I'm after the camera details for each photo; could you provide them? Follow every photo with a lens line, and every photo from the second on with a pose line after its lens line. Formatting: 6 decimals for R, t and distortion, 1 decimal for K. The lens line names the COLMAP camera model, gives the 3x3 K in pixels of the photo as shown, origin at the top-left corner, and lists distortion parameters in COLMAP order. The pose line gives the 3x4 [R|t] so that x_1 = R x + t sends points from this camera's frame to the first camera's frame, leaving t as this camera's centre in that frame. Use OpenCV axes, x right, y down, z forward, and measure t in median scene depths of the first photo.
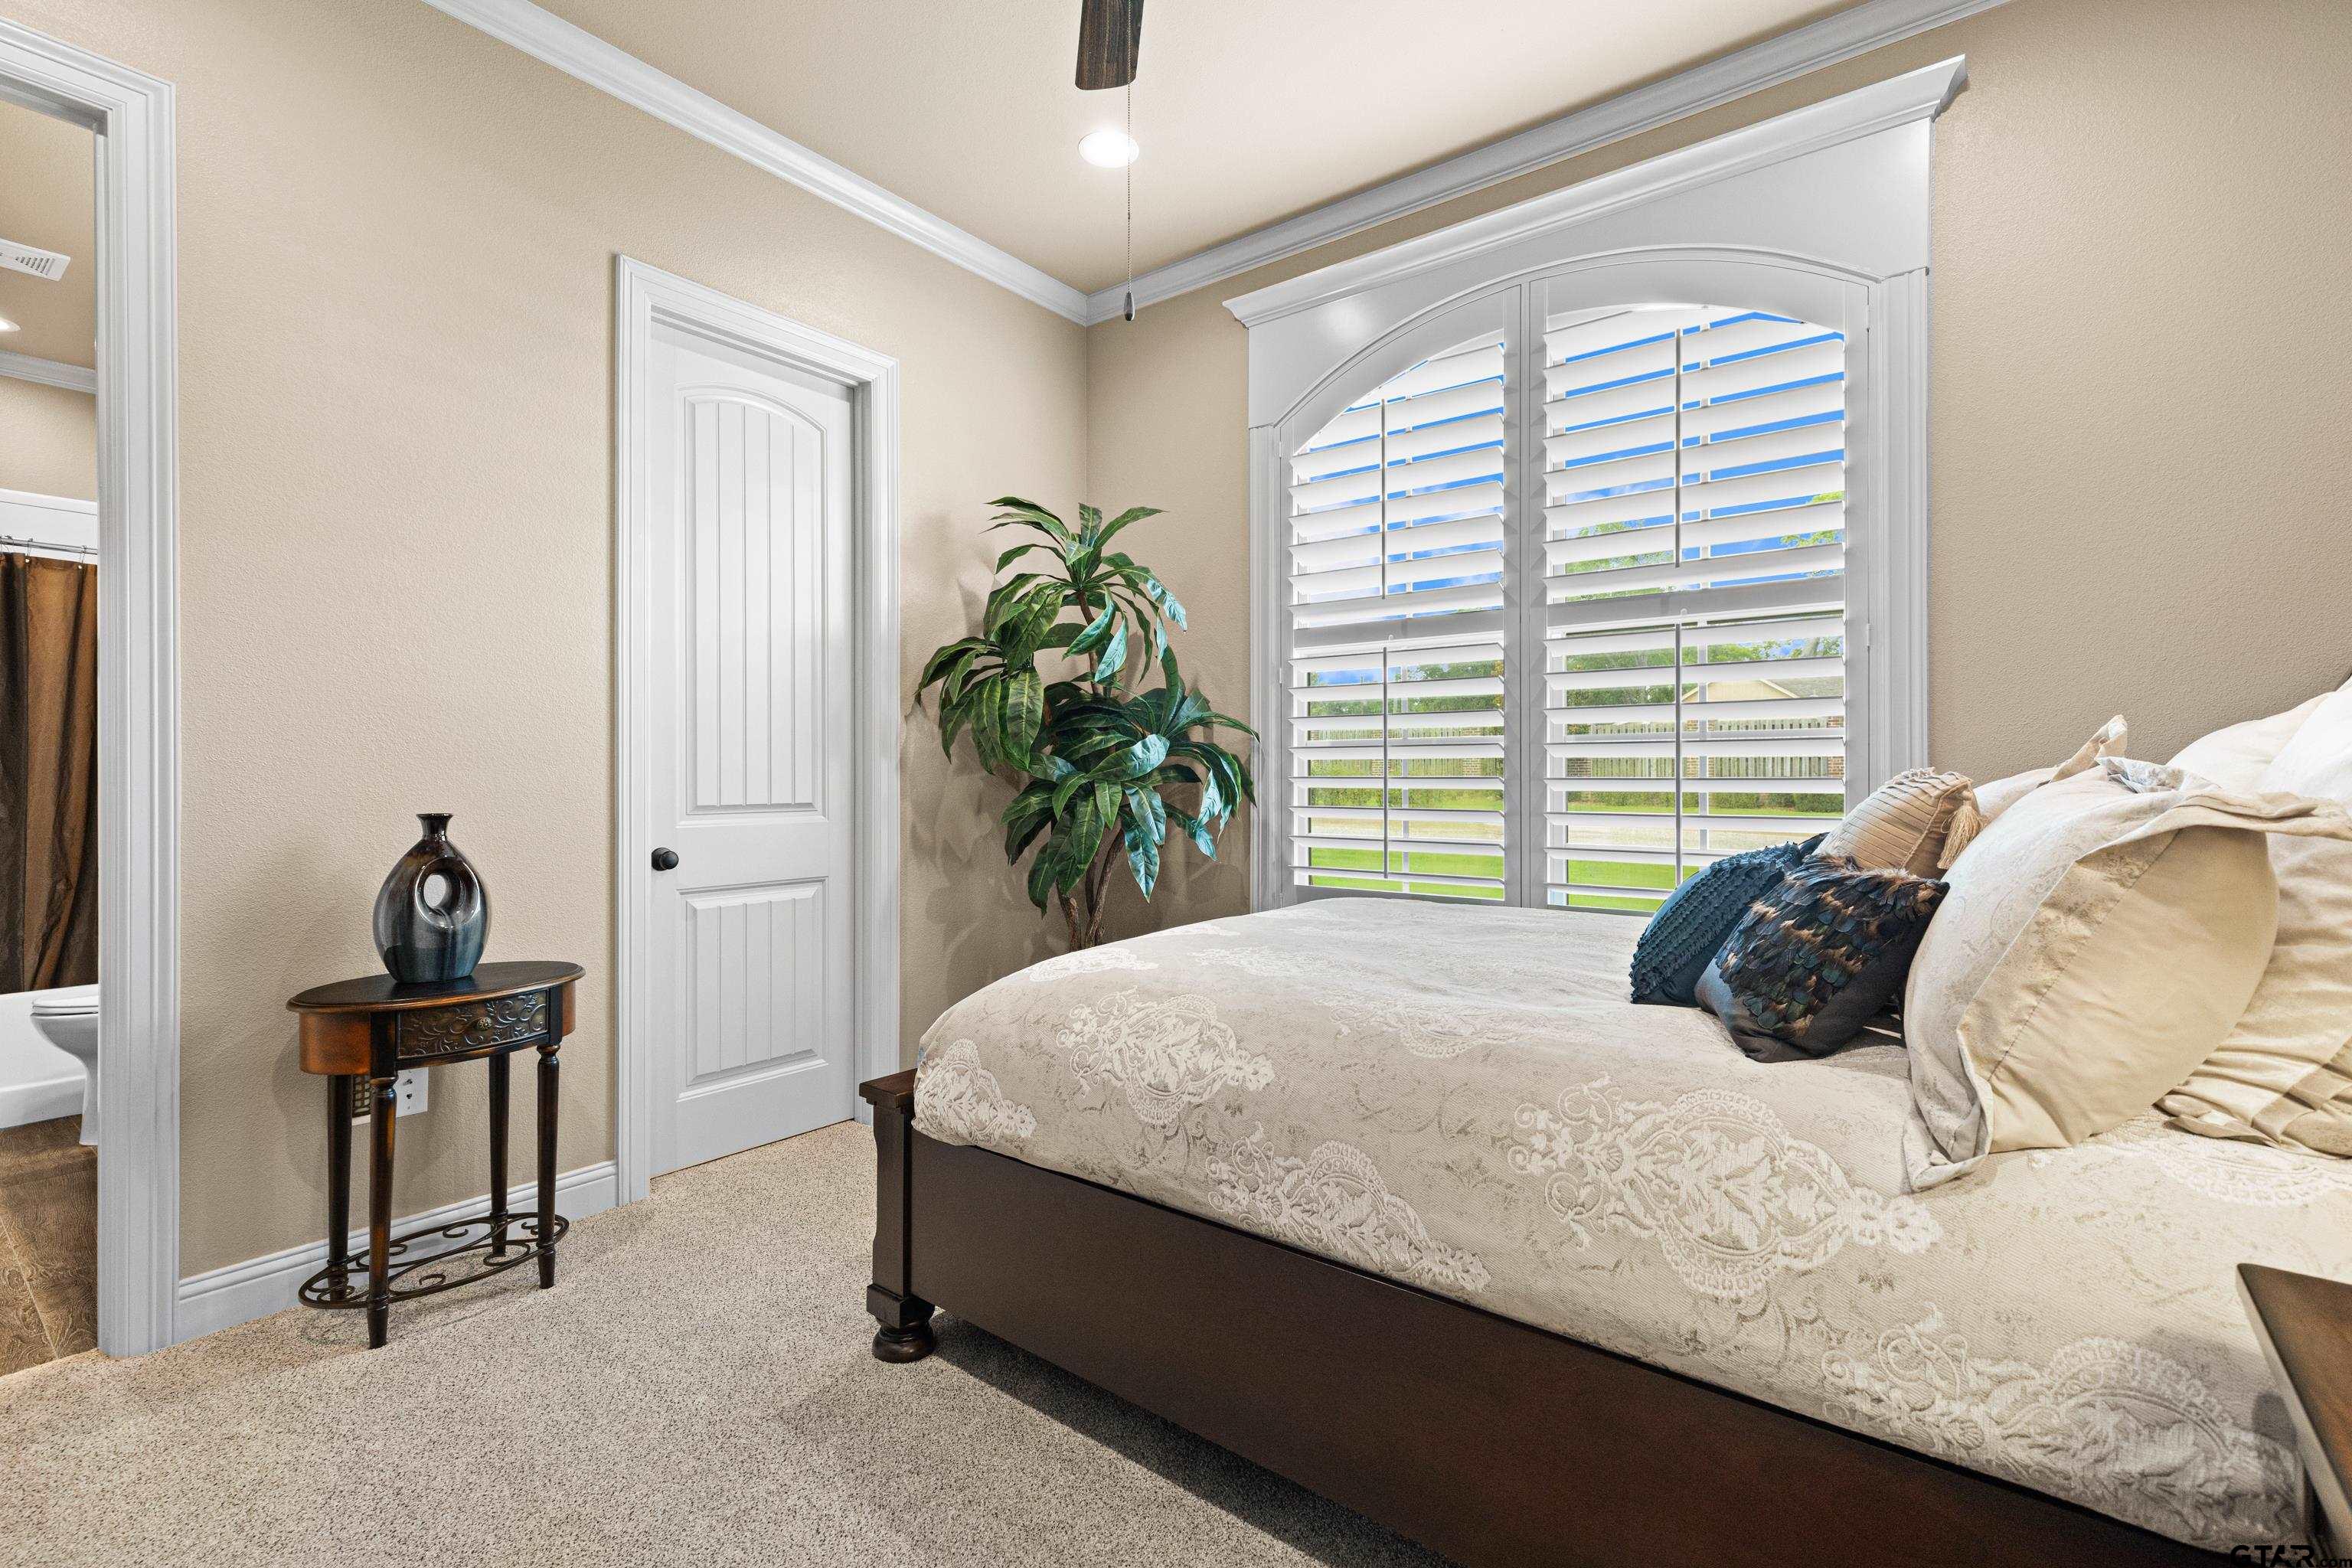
lens RADIAL K [[1064.3, 0, 1170.6], [0, 1064.3, 780.2], [0, 0, 1]] dist [0.005120, -0.001991]
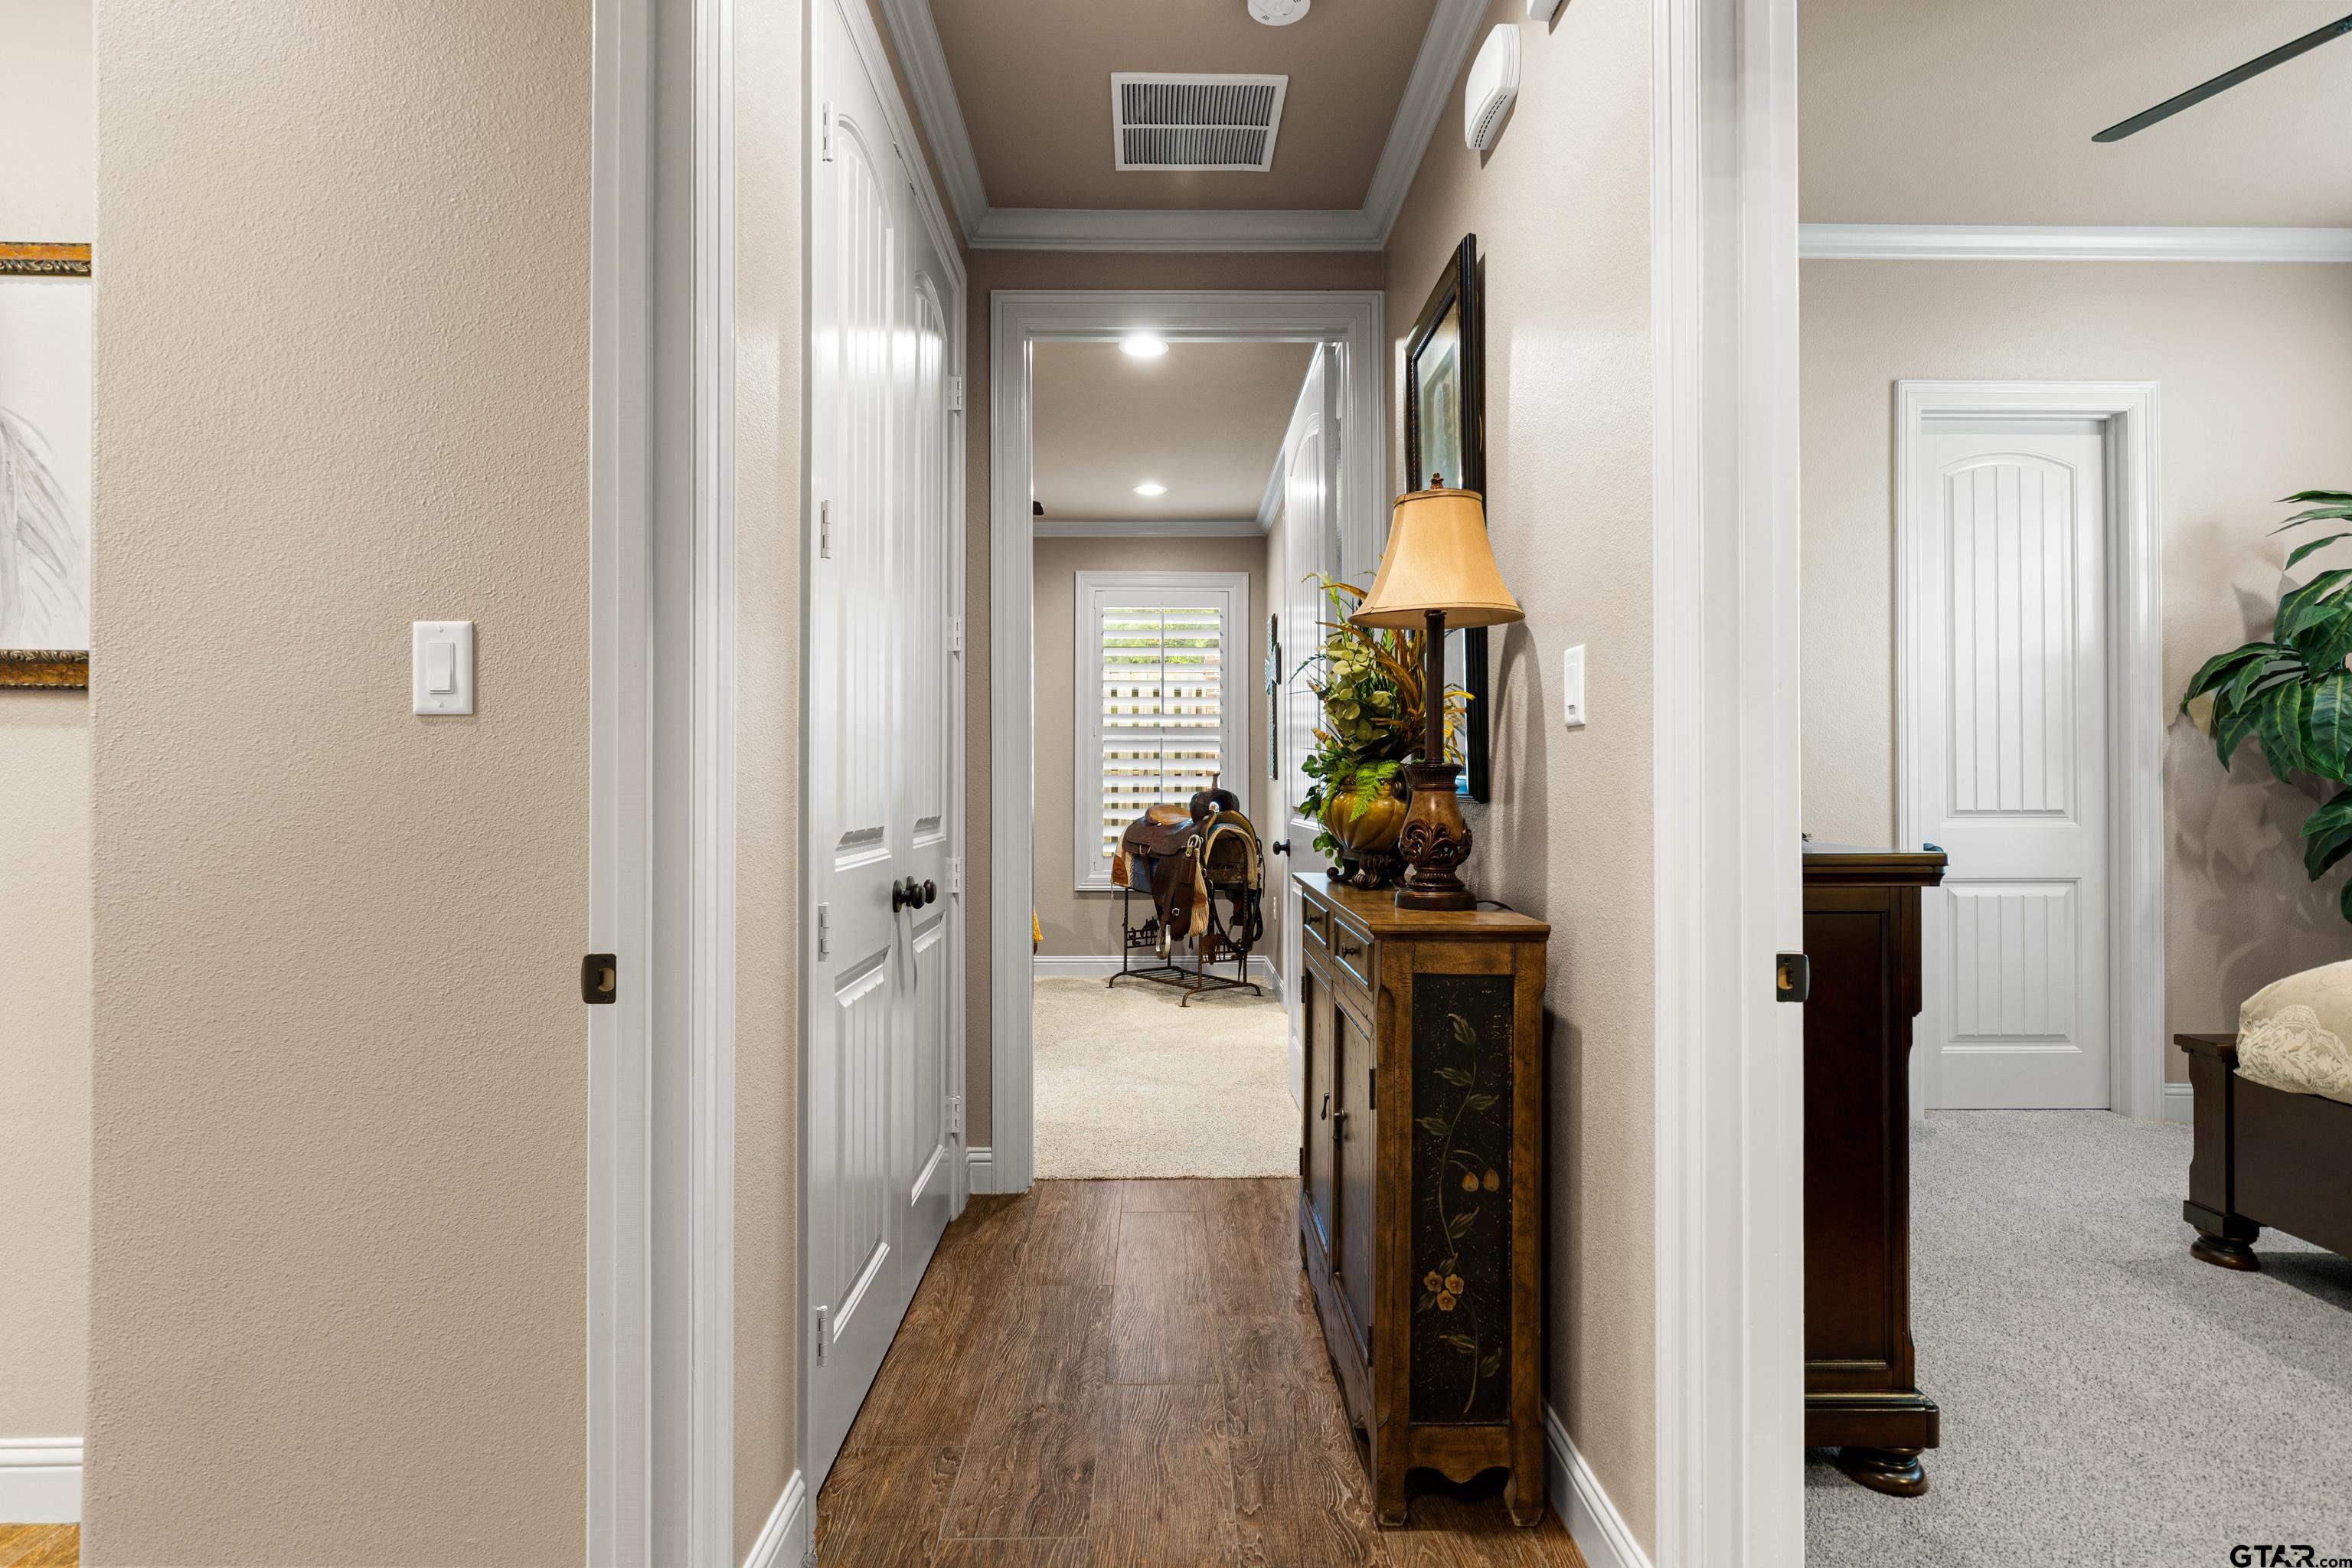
lens RADIAL K [[1144.4, 0, 1168.7], [0, 1144.4, 778.1], [0, 0, 1]] dist [-0.005943, 0.000431]
pose [[0.620754, -0.006004, -0.783983, 0.011530], [-0.005124, 0.999918, -0.011715, 0.007001], [0.783989, 0.011289, 0.620672, -0.438094]]
